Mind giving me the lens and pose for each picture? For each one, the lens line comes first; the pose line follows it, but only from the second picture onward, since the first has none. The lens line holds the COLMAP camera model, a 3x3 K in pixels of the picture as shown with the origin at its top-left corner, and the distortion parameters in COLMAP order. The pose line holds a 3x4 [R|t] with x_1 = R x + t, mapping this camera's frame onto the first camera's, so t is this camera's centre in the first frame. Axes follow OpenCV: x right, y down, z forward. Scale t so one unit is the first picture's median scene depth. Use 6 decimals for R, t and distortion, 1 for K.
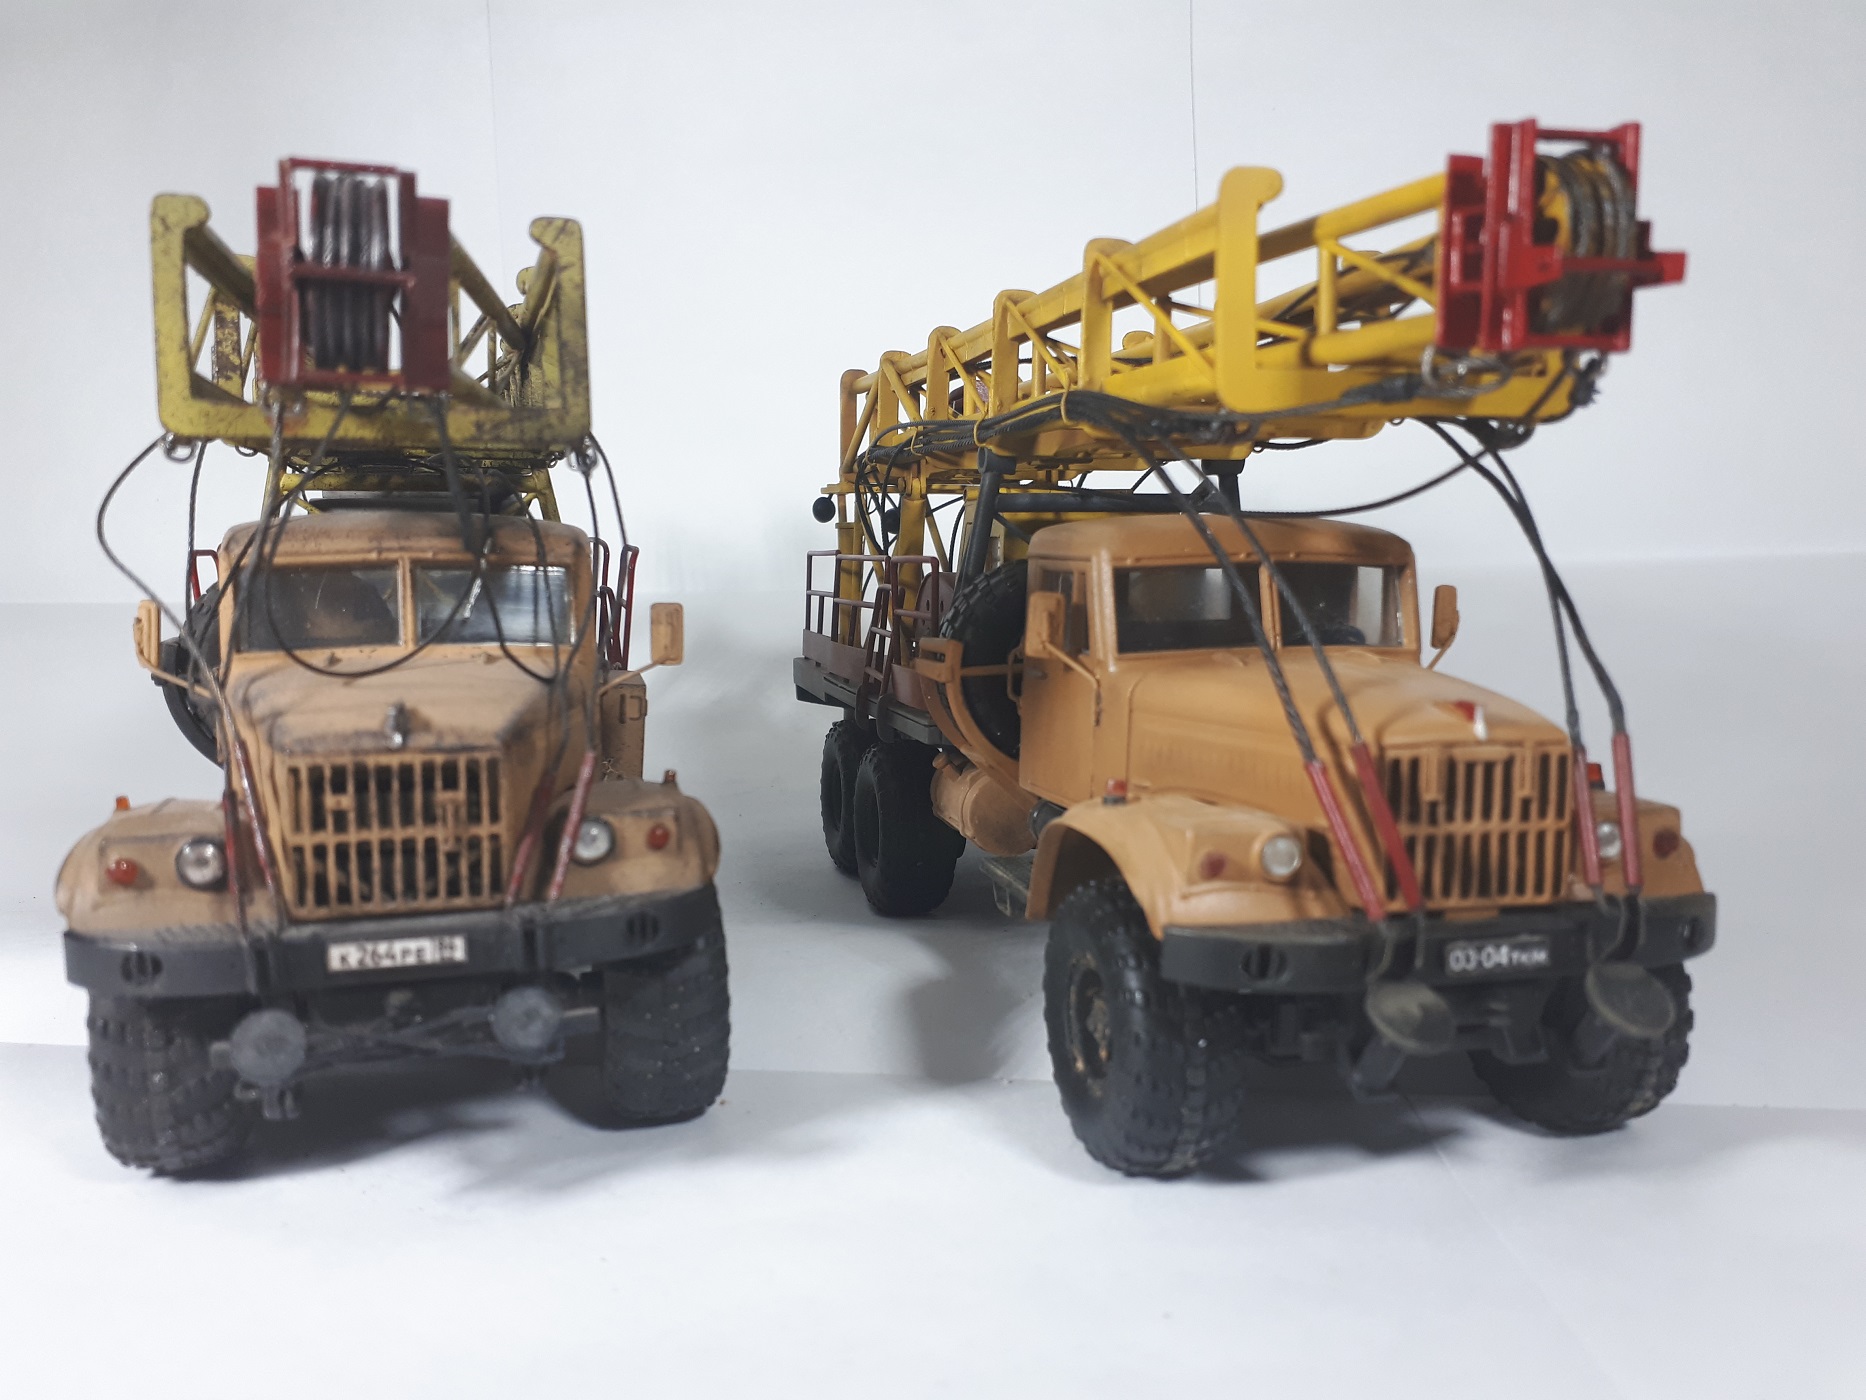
lens RADIAL K [[1540.3, 0, 921.4], [0, 1540.3, 684.3], [0, 0, 1]] dist [0.085476, -0.175646]
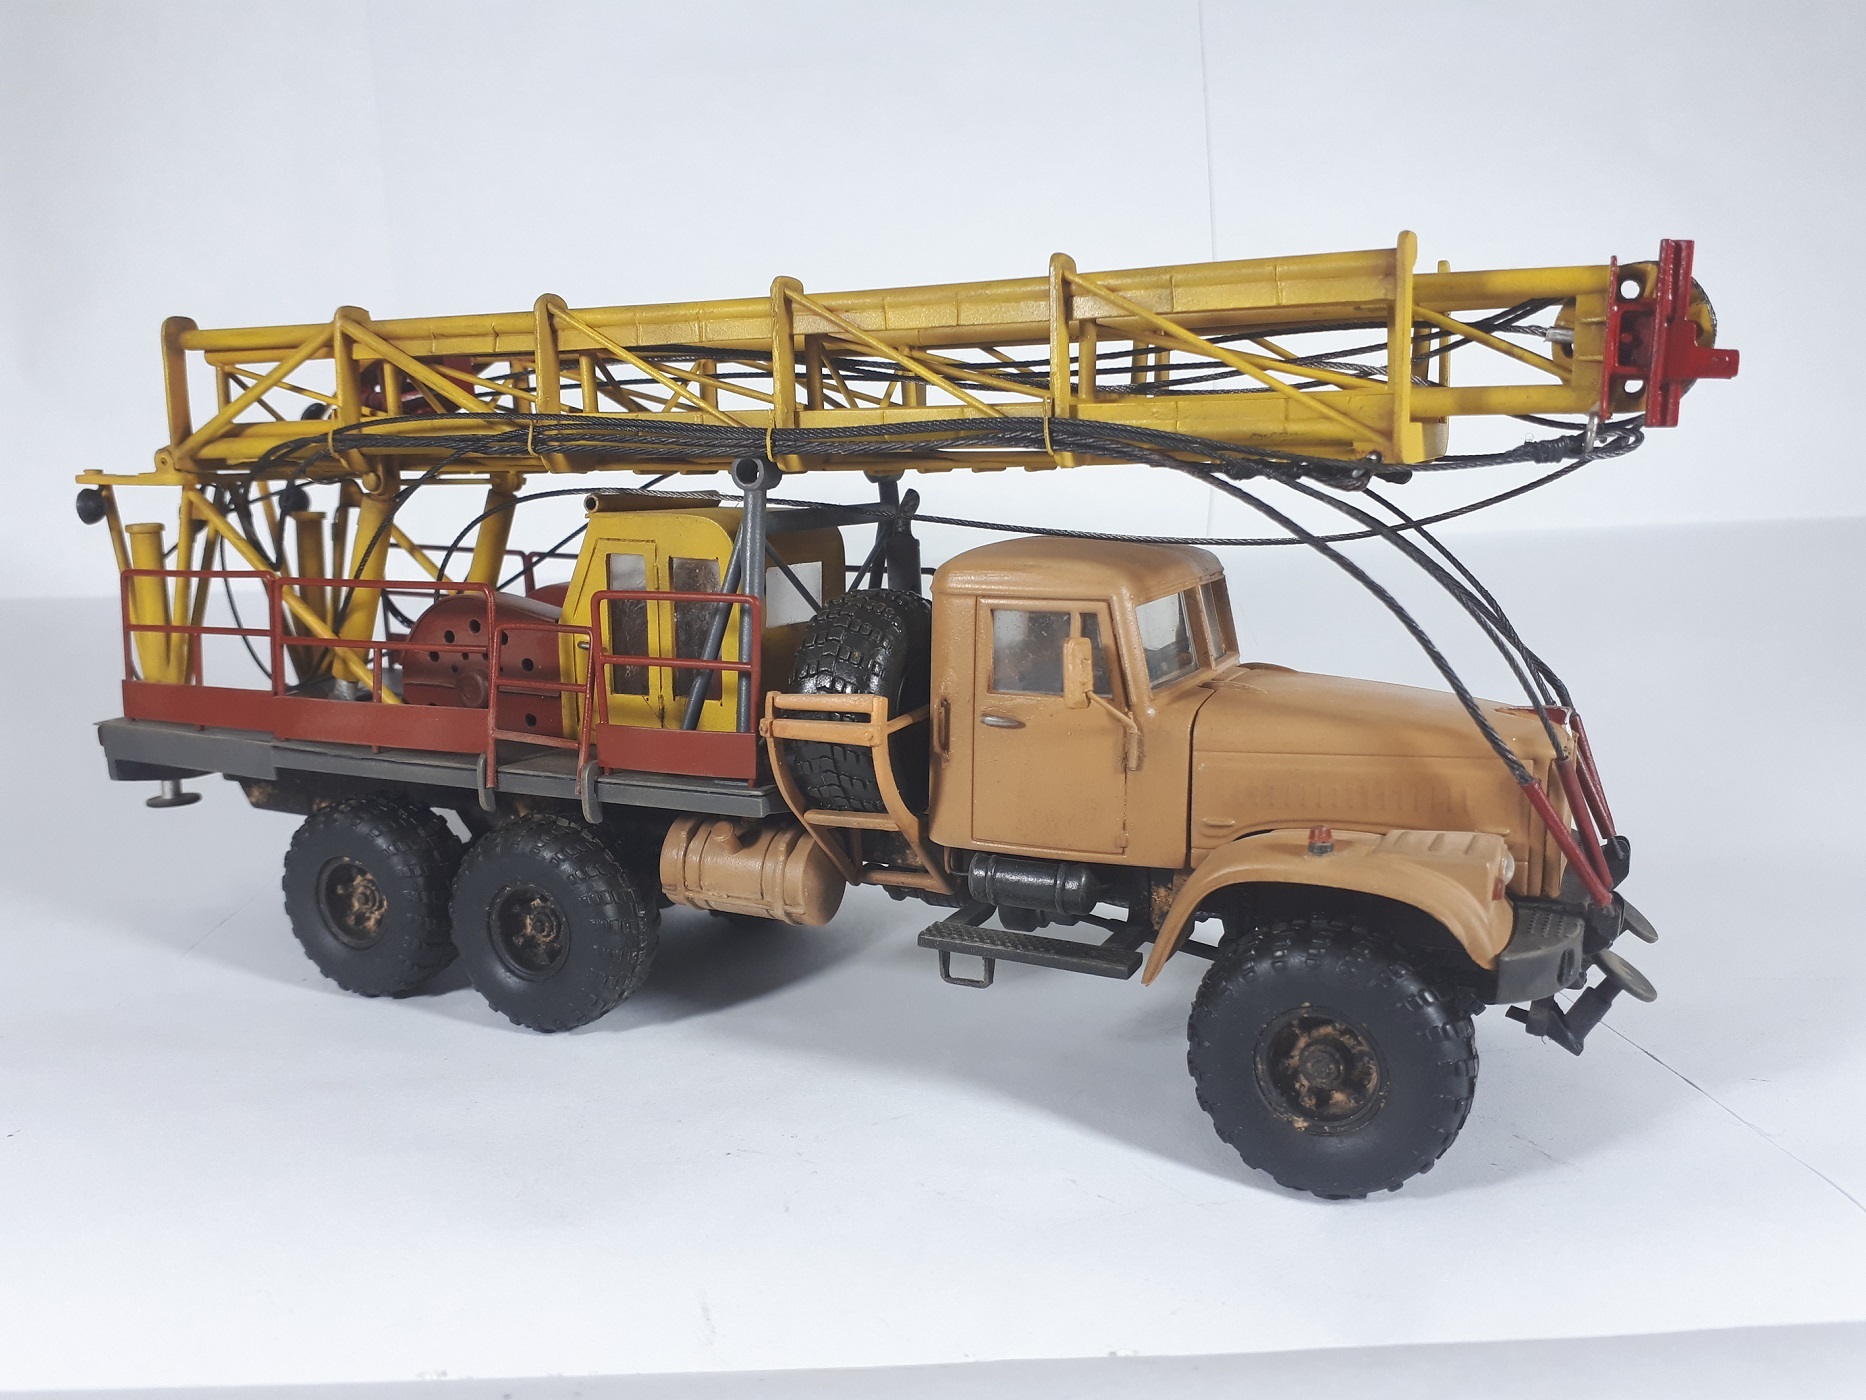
lens RADIAL K [[1540.3, 0, 921.4], [0, 1540.3, 684.3], [0, 0, 1]] dist [0.085476, -0.175646]
pose [[0.644068, -0.125604, 0.754586, -0.740326], [0.081899, 0.992080, 0.095232, -0.138938], [-0.760571, 0.000464, 0.649254, 0.509826]]
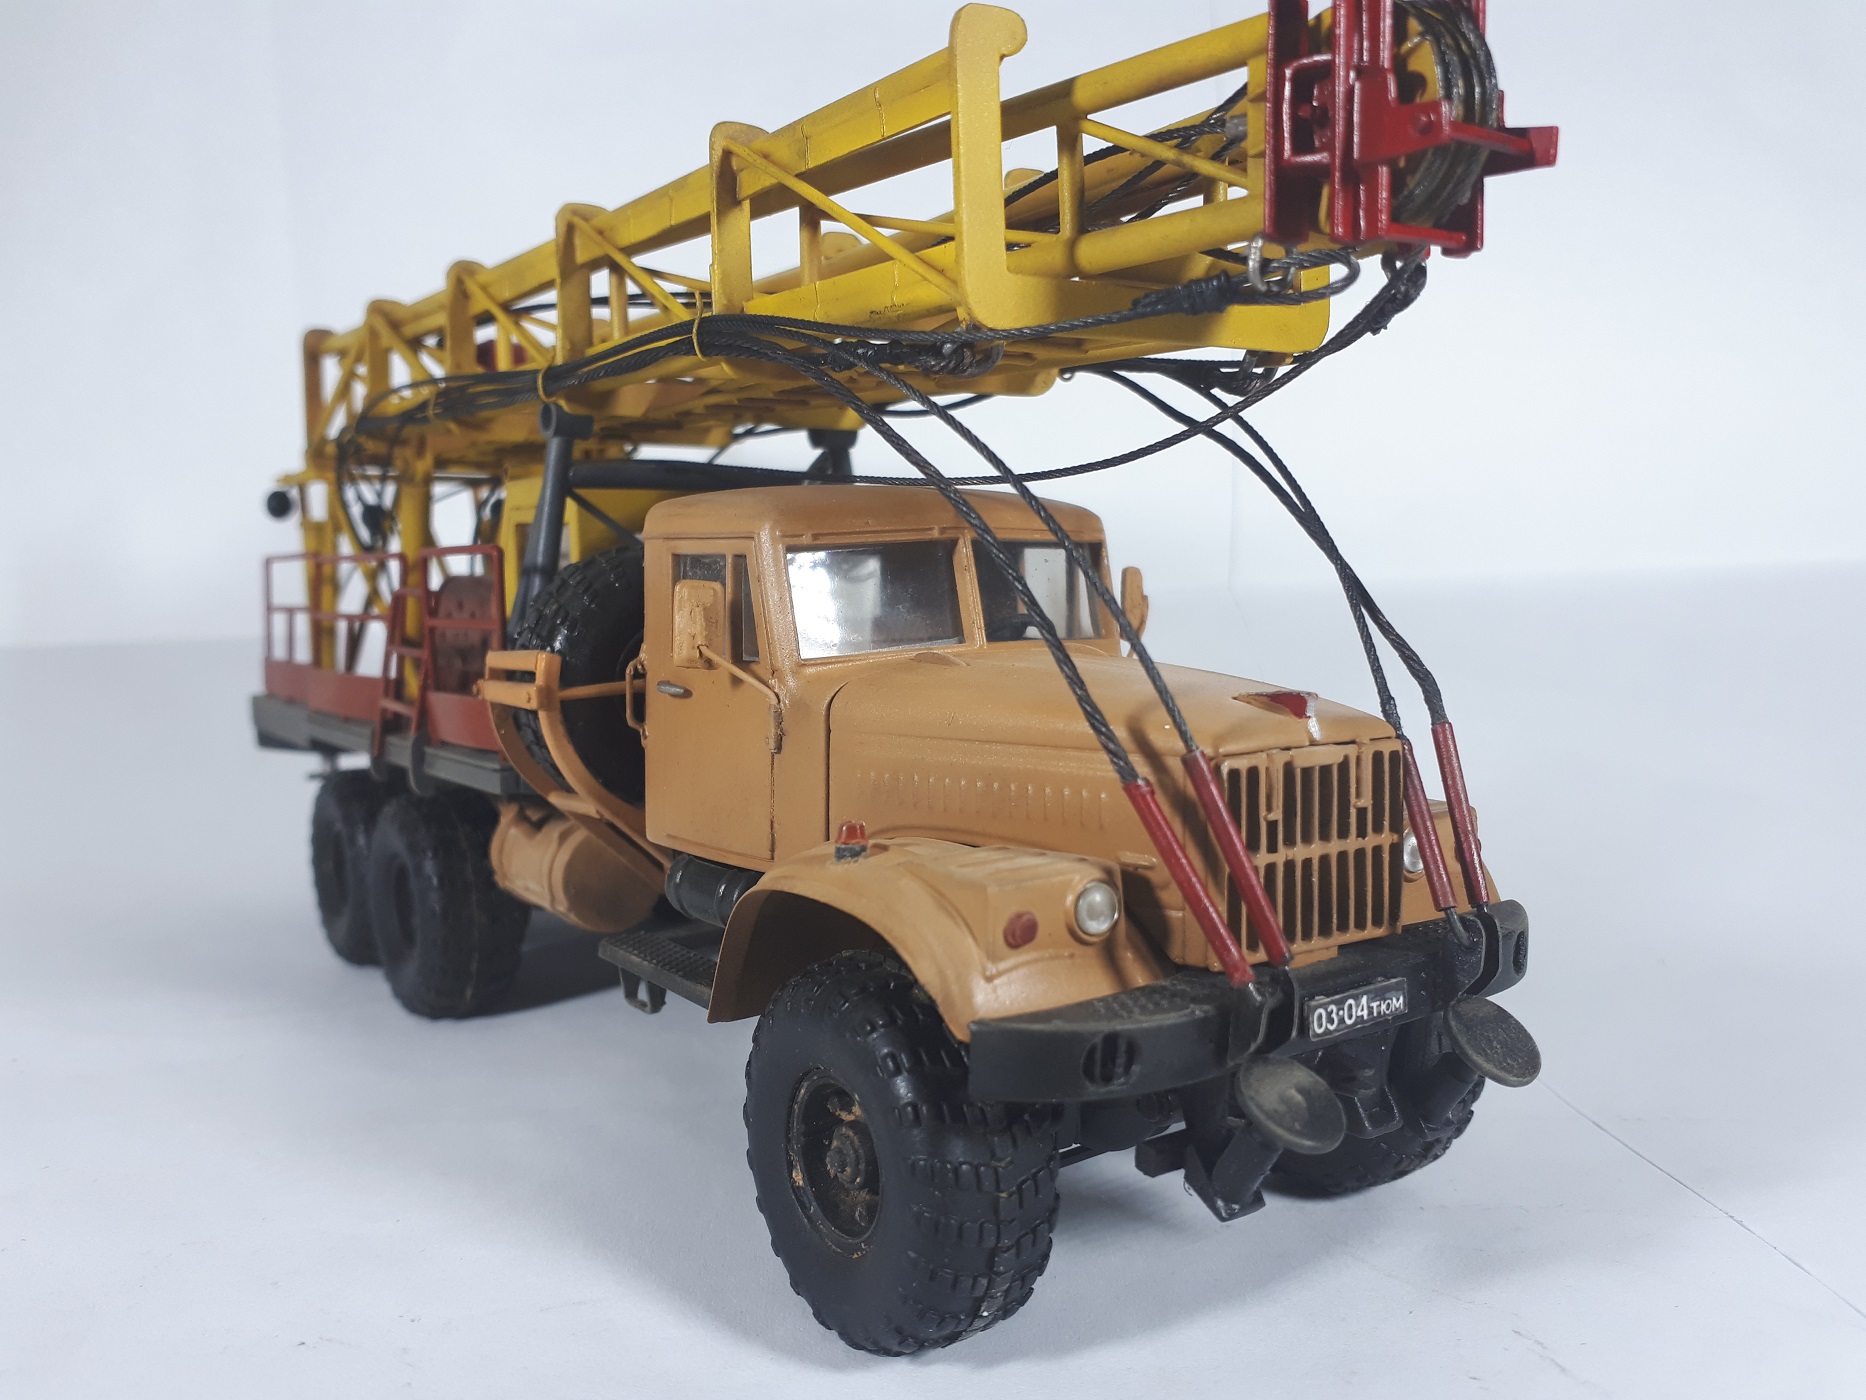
lens RADIAL K [[1540.3, 0, 921.4], [0, 1540.3, 684.3], [0, 0, 1]] dist [0.085476, -0.175646]
pose [[0.931618, -0.047348, 0.360341, -0.097000], [0.052787, 0.998592, -0.005260, 0.000668], [-0.359585, 0.023921, 0.932806, 0.278742]]
